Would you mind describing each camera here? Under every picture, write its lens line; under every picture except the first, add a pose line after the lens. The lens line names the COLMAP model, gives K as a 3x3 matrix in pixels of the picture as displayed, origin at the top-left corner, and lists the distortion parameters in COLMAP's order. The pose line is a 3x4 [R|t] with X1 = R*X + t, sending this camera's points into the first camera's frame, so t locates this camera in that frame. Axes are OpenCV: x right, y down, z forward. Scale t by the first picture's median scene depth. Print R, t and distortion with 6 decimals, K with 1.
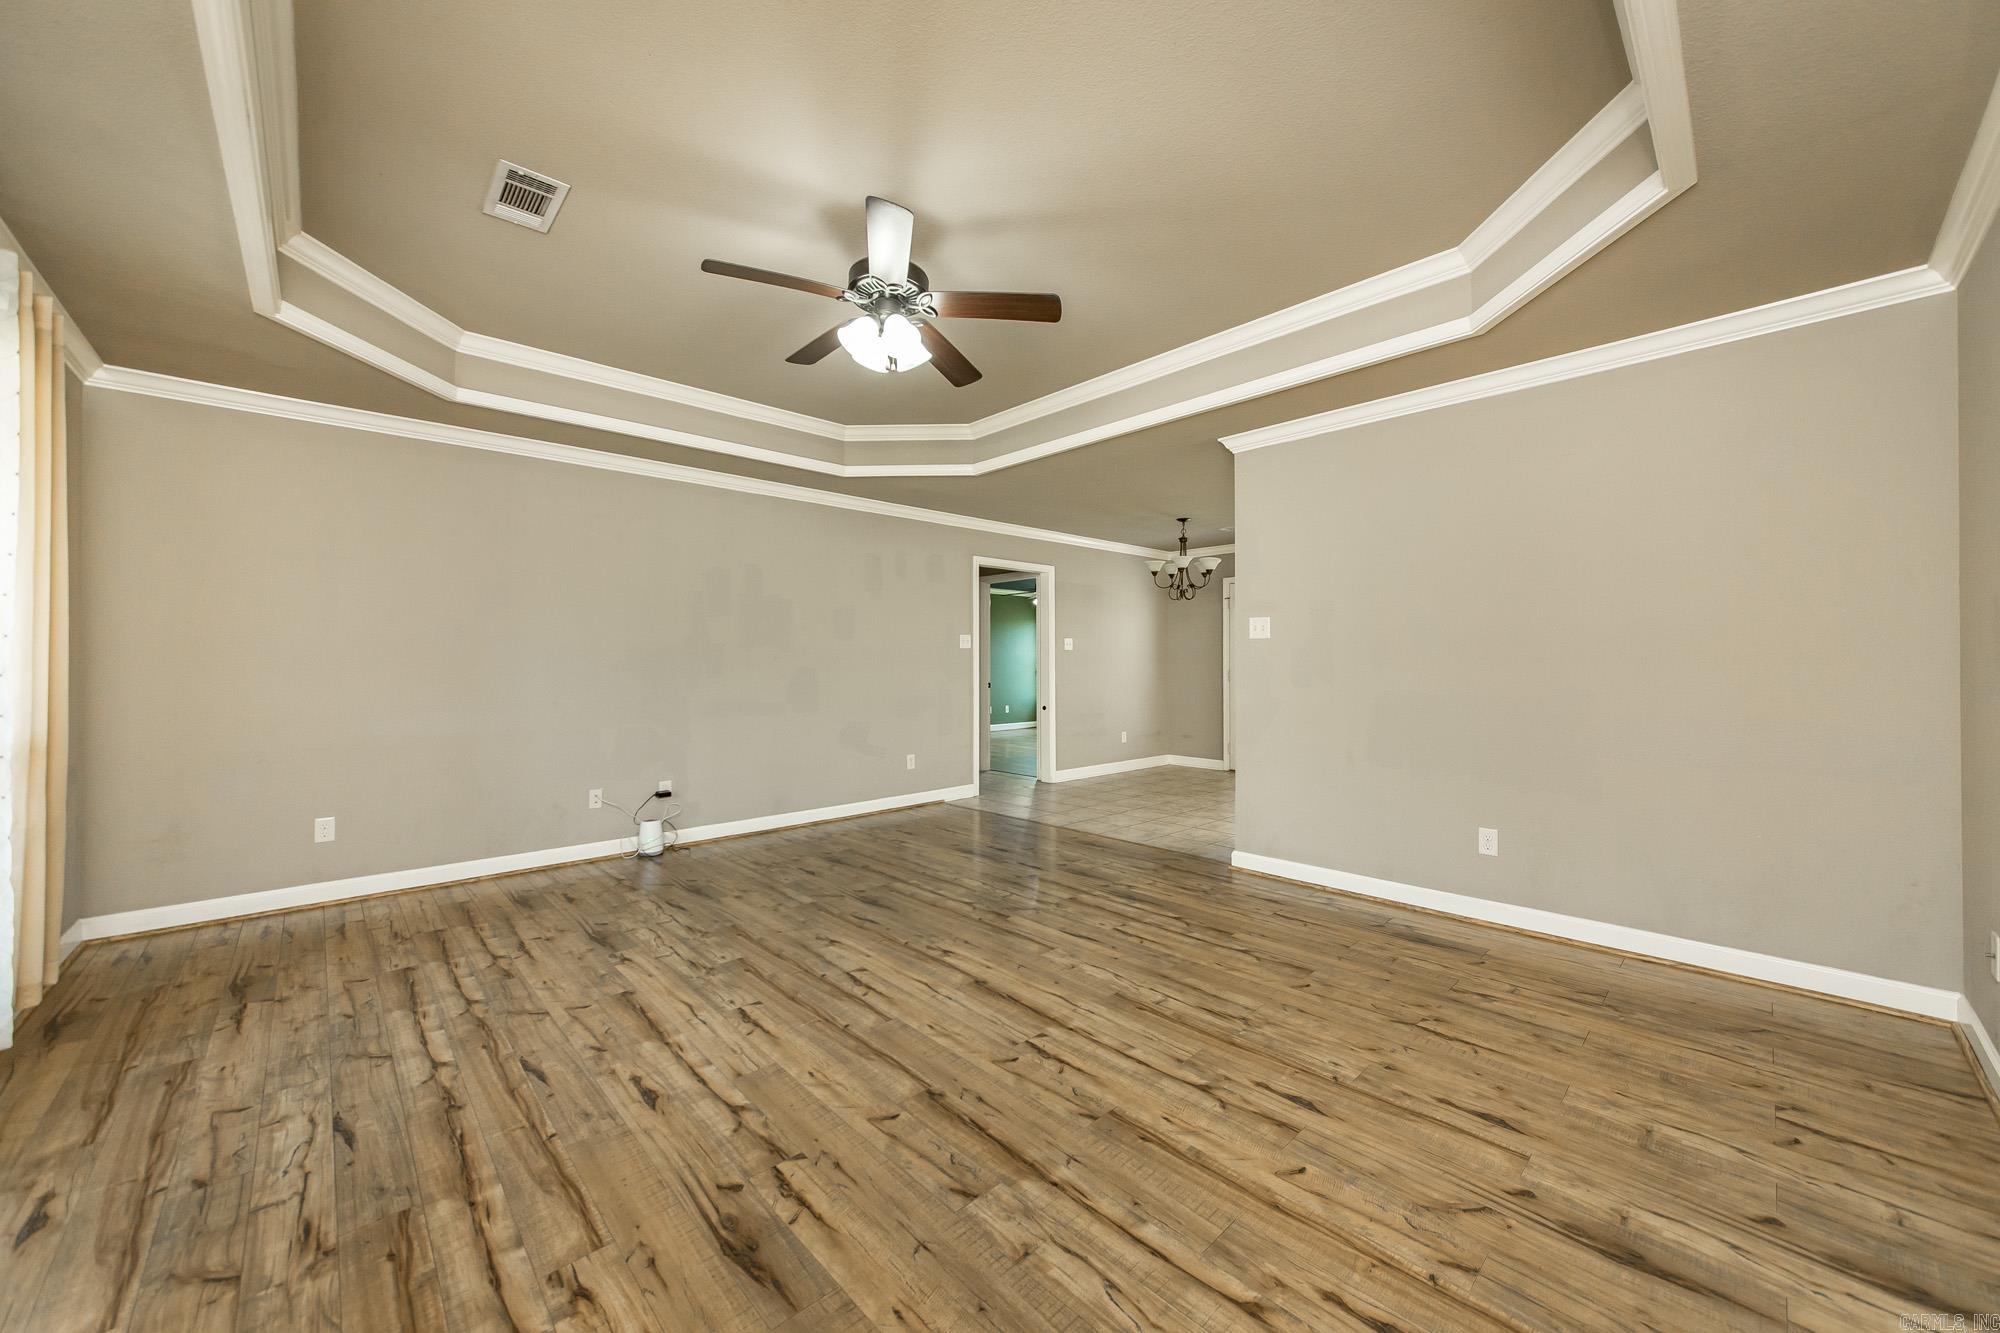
lens RADIAL K [[732.8, 0, 1004.1], [0, 732.8, 658.9], [0, 0, 1]] dist [-0.012423, 0.004352]
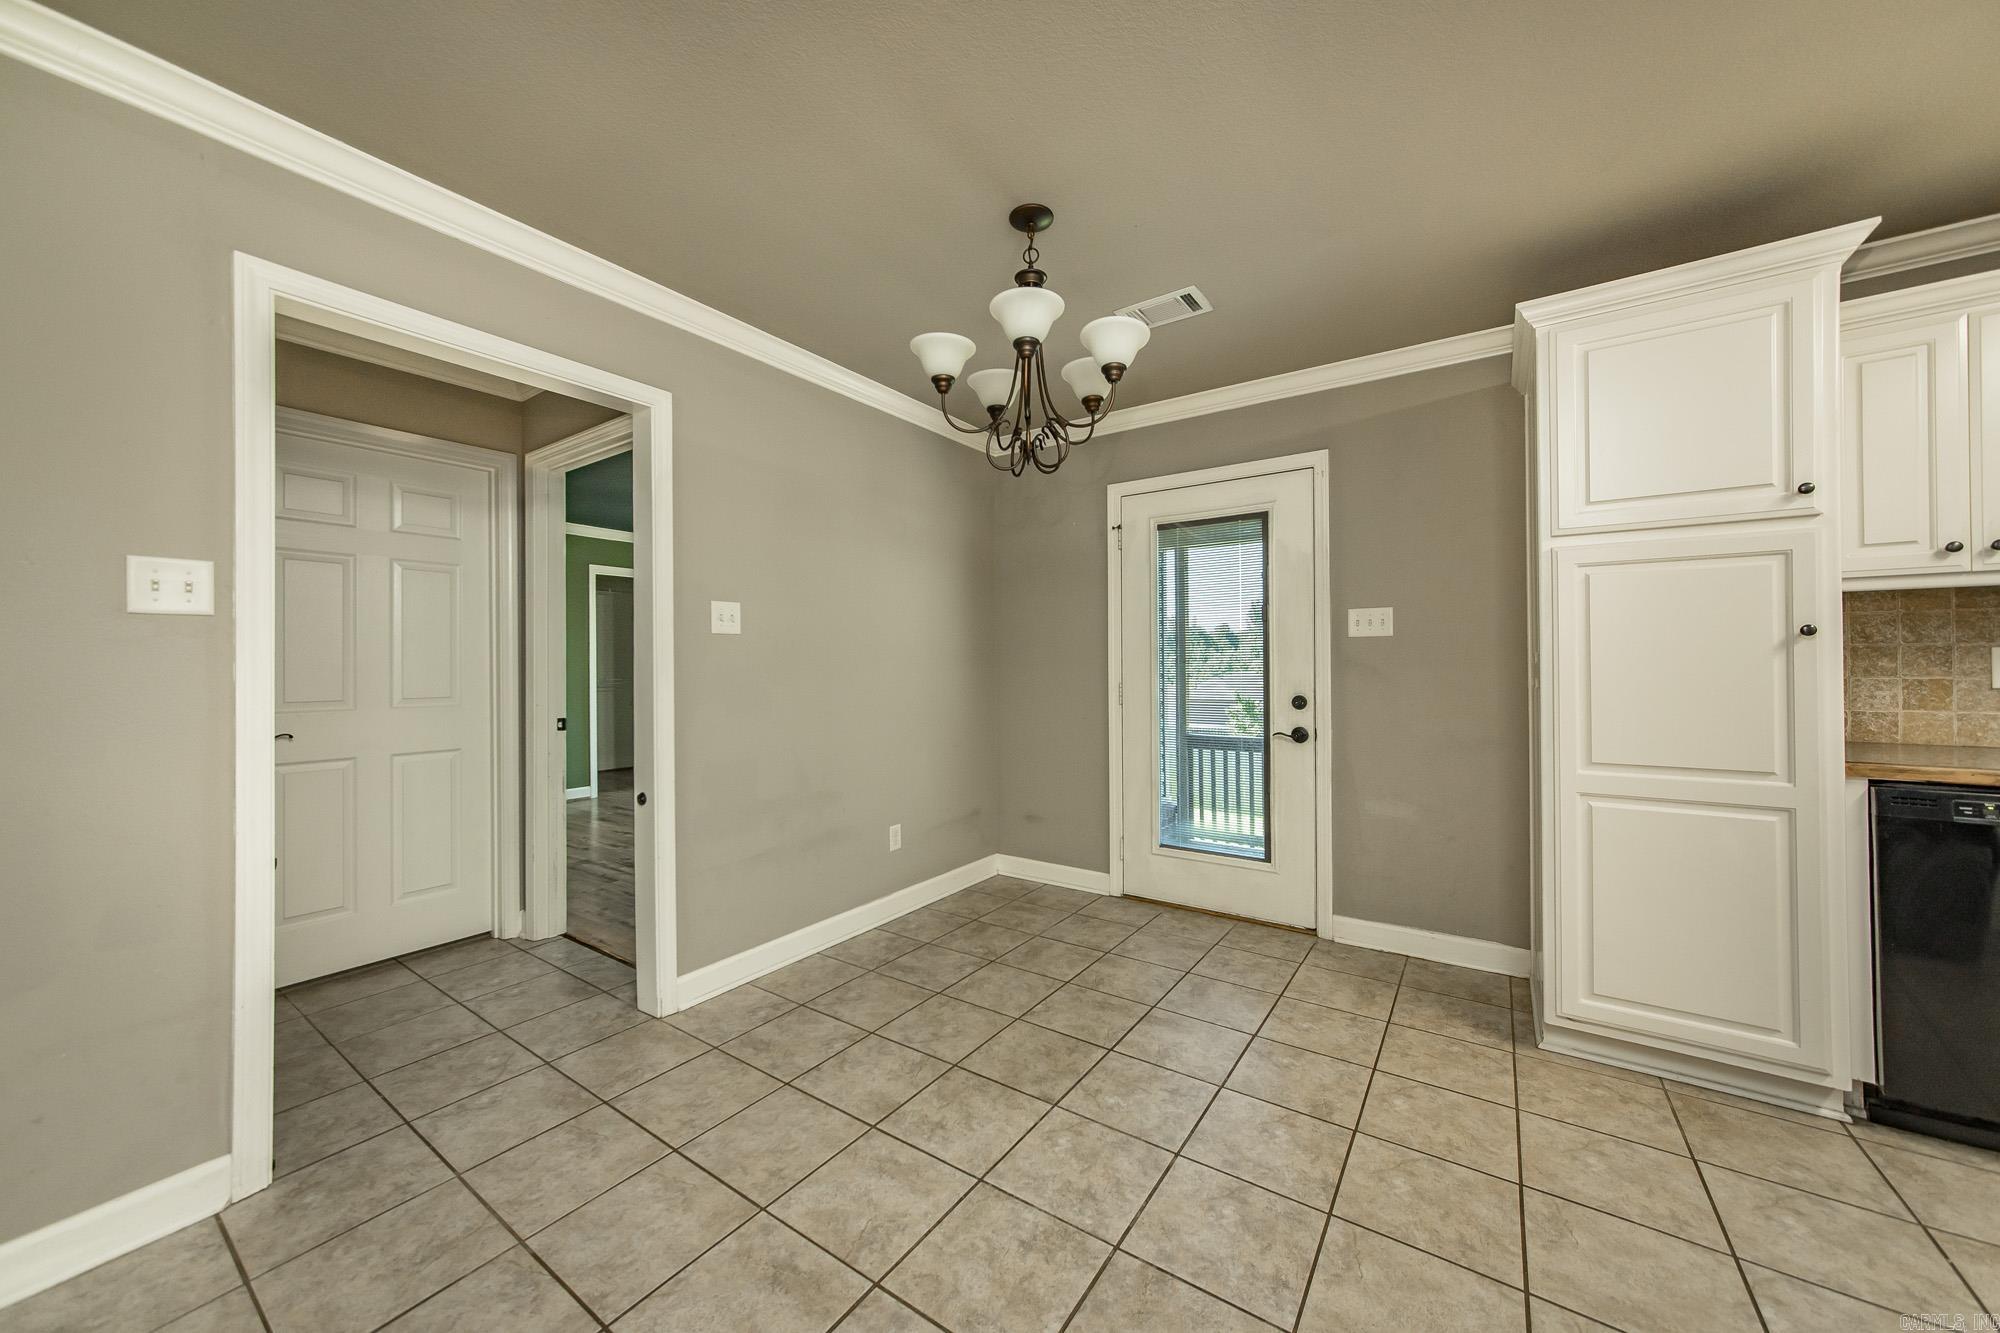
lens RADIAL K [[716.7, 0, 992.7], [0, 716.7, 661.8], [0, 0, 1]] dist [-0.007675, 0.004439]
pose [[0.978969, -0.003345, 0.203983, 0.405969], [0.003079, 0.999994, 0.001622, 0.005147], [-0.203987, -0.000959, 0.978973, 1.727574]]
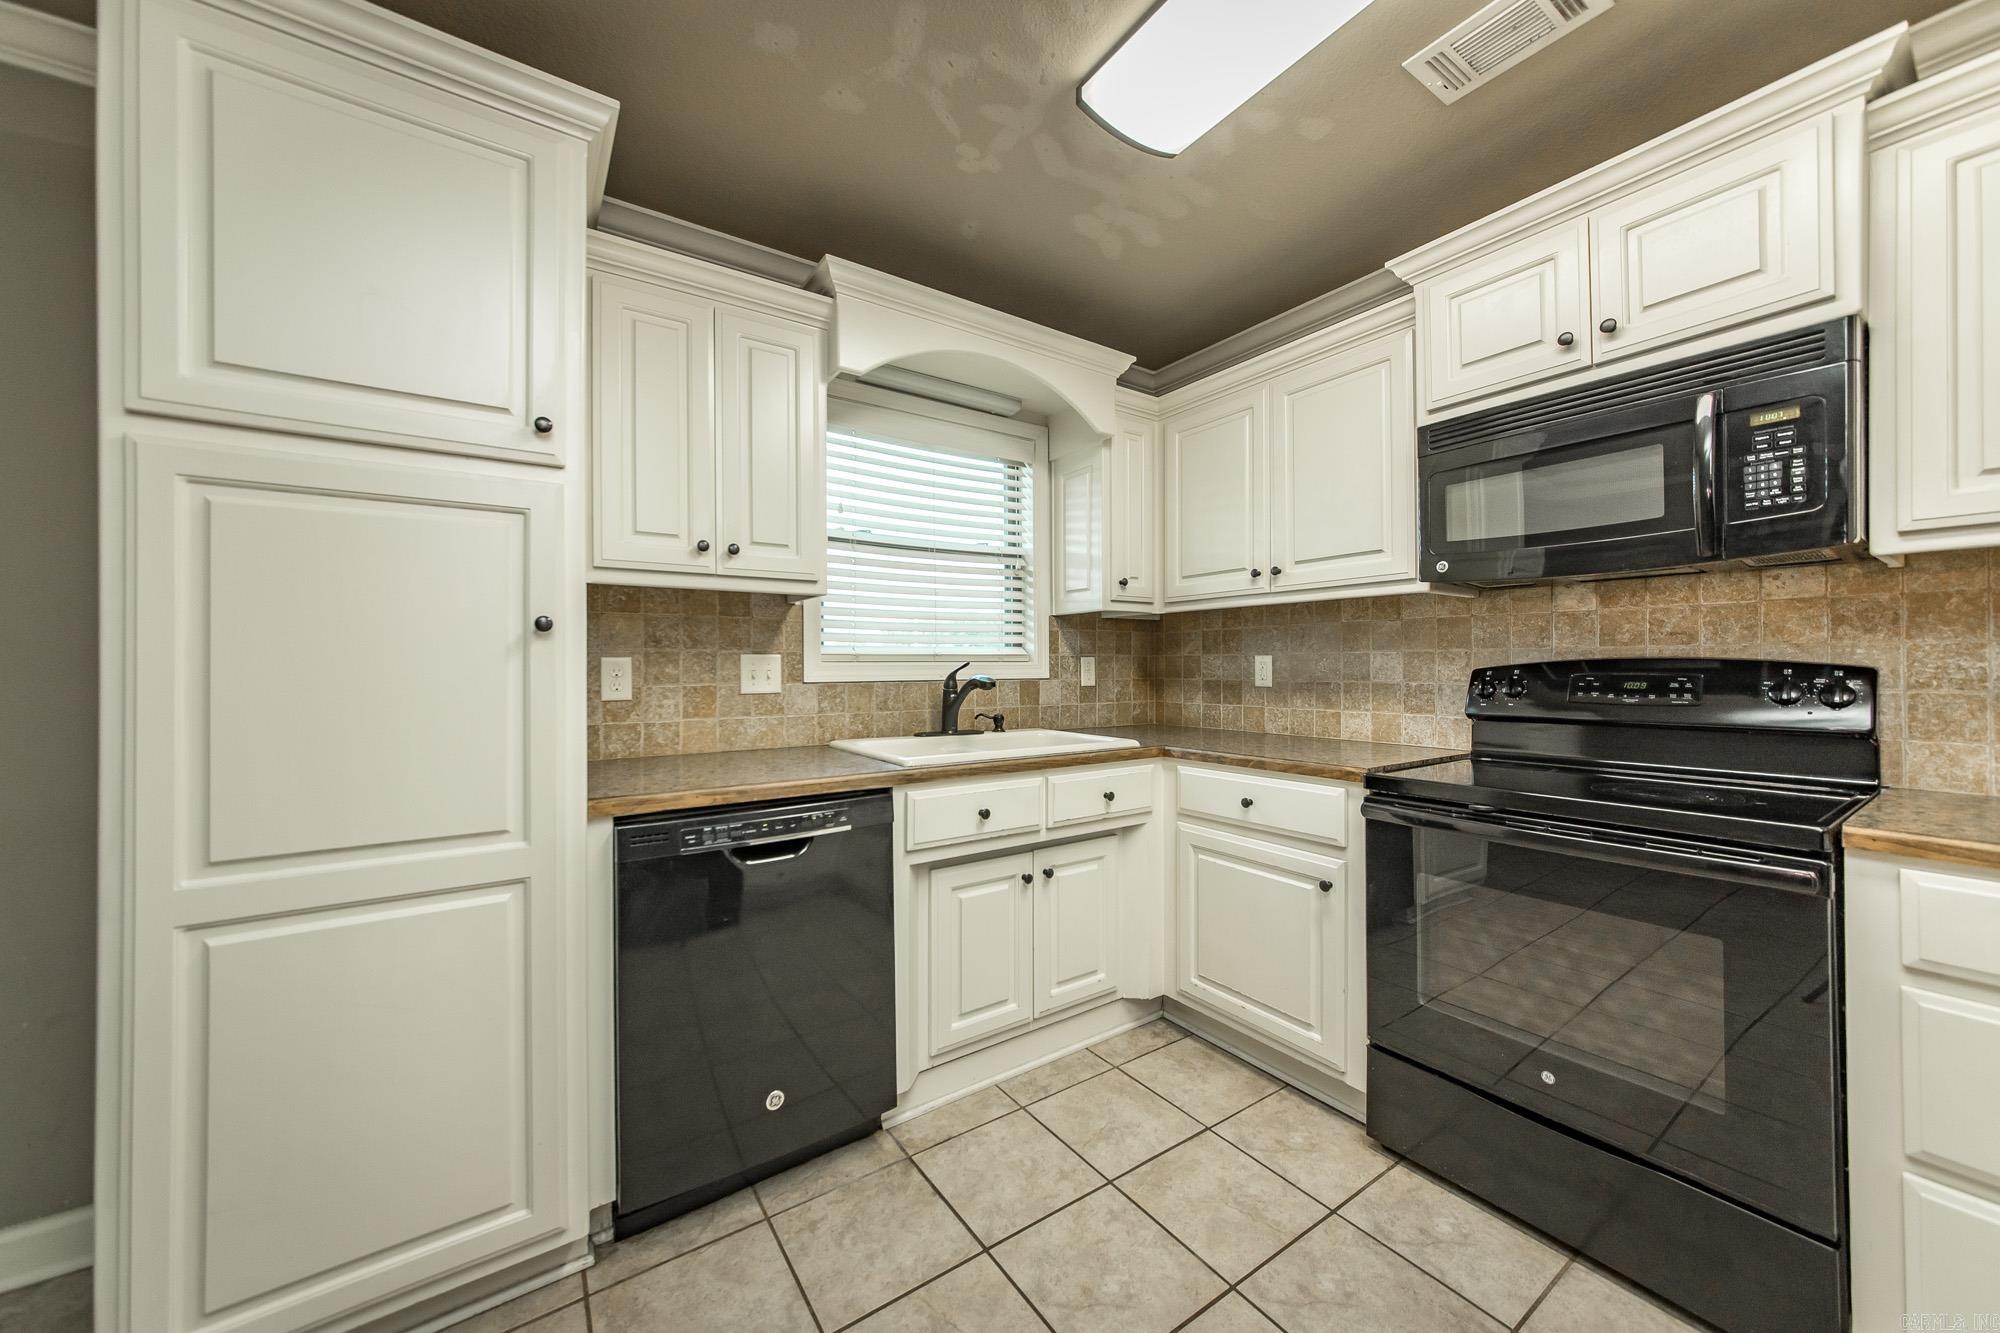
lens RADIAL K [[717.8, 0, 998.0], [0, 717.8, 660.9], [0, 0, 1]] dist [-0.007423, -0.000069]
pose [[0.161016, 0.008304, 0.986917, 0.879202], [-0.001677, 0.999965, -0.008140, 0.007257], [-0.986950, -0.000344, 0.161025, 1.853524]]
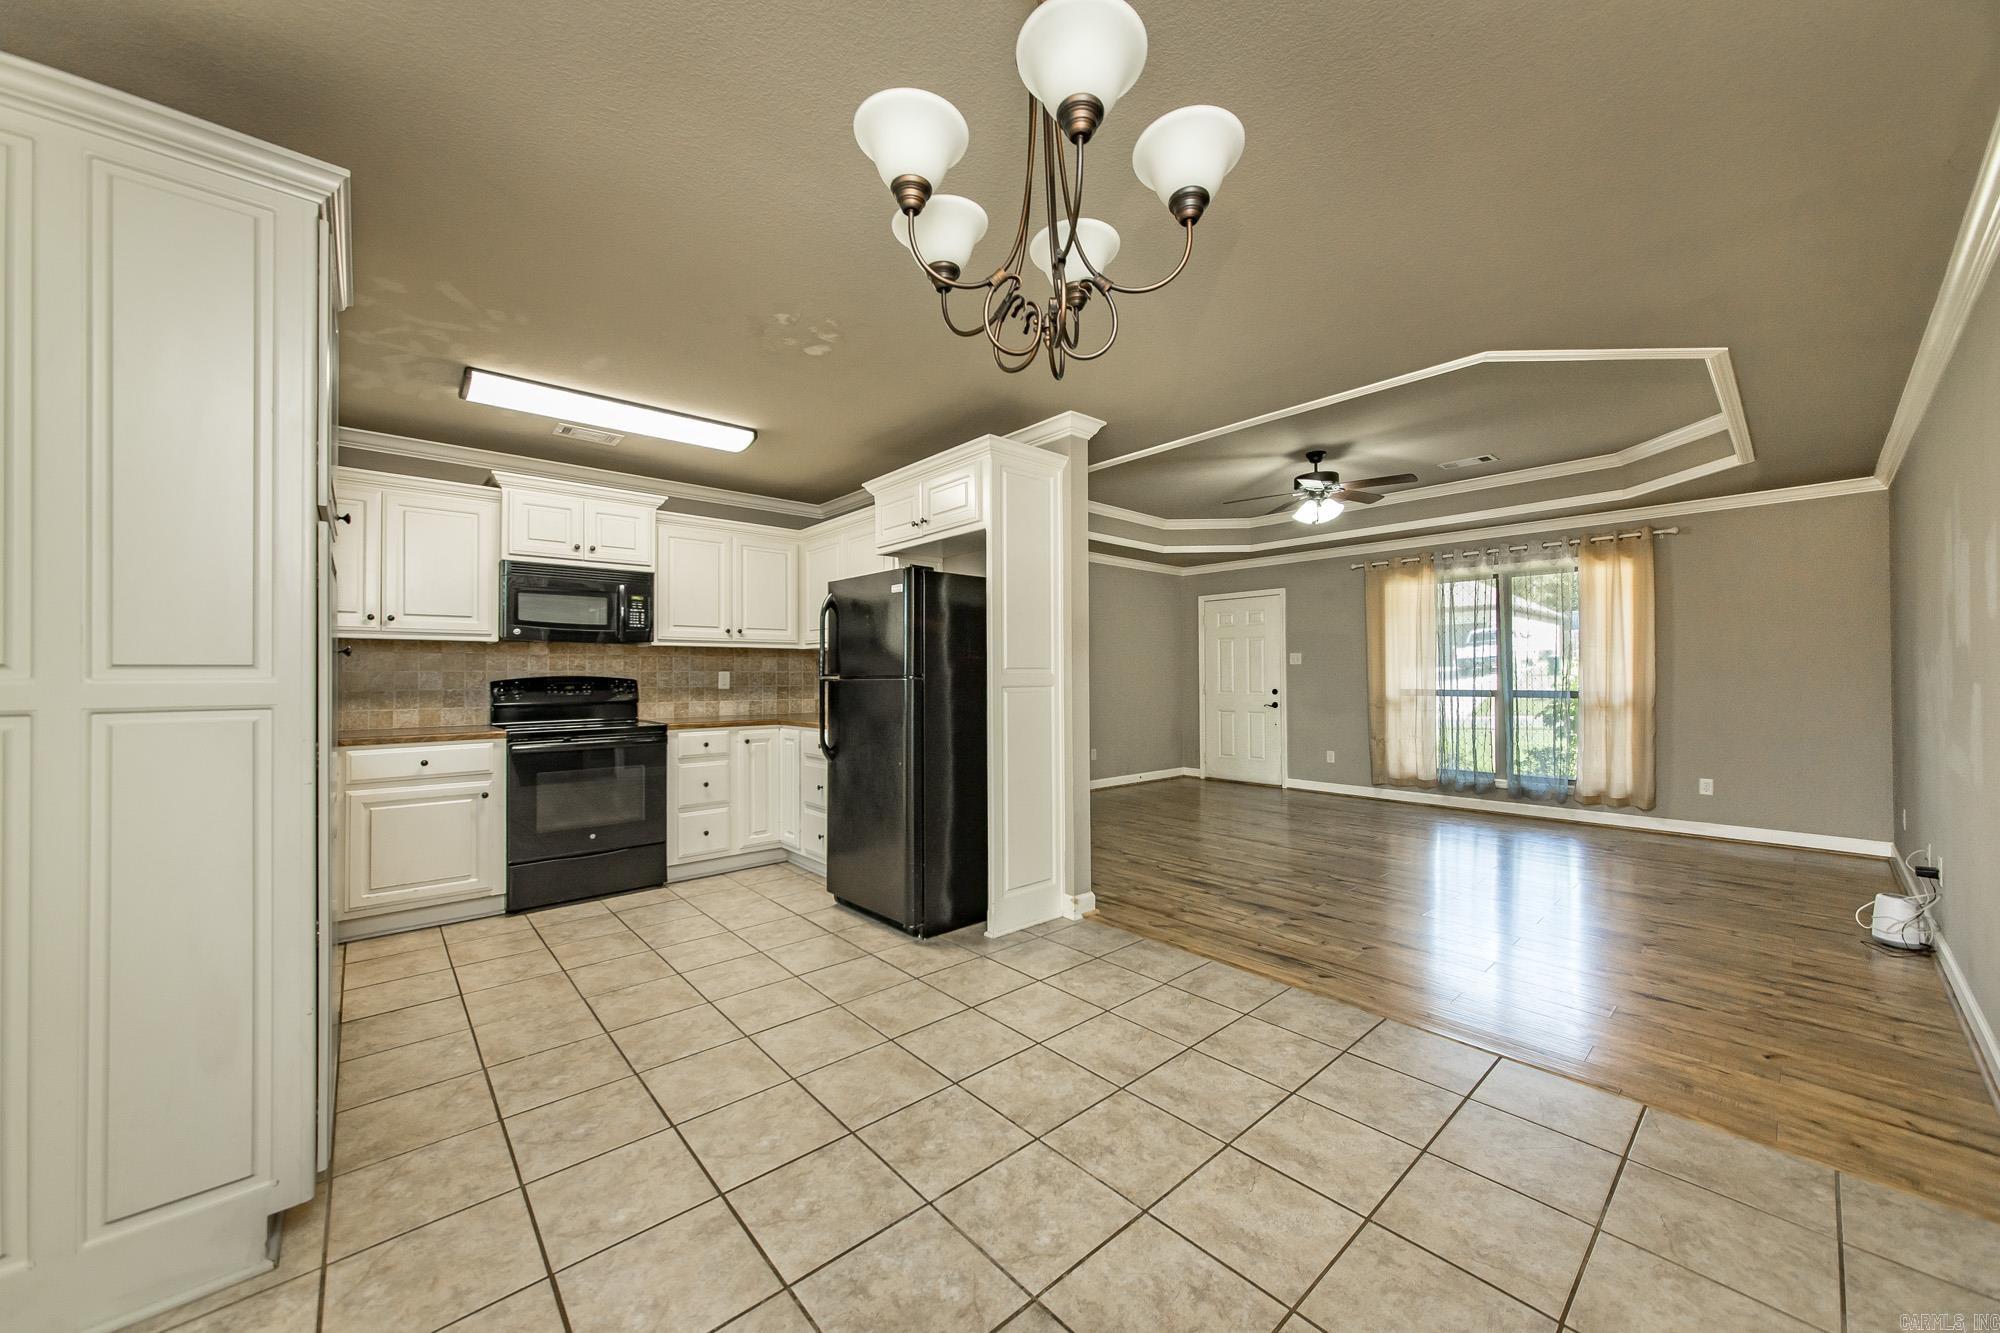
lens RADIAL K [[725.4, 0, 996.6], [0, 725.4, 668.5], [0, 0, 1]] dist [-0.002690, 0.000018]
pose [[-0.999222, 0.005581, 0.039045, 0.618700], [0.004974, 0.999866, -0.015621, 0.010404], [-0.039127, -0.015415, -0.999115, 2.953302]]
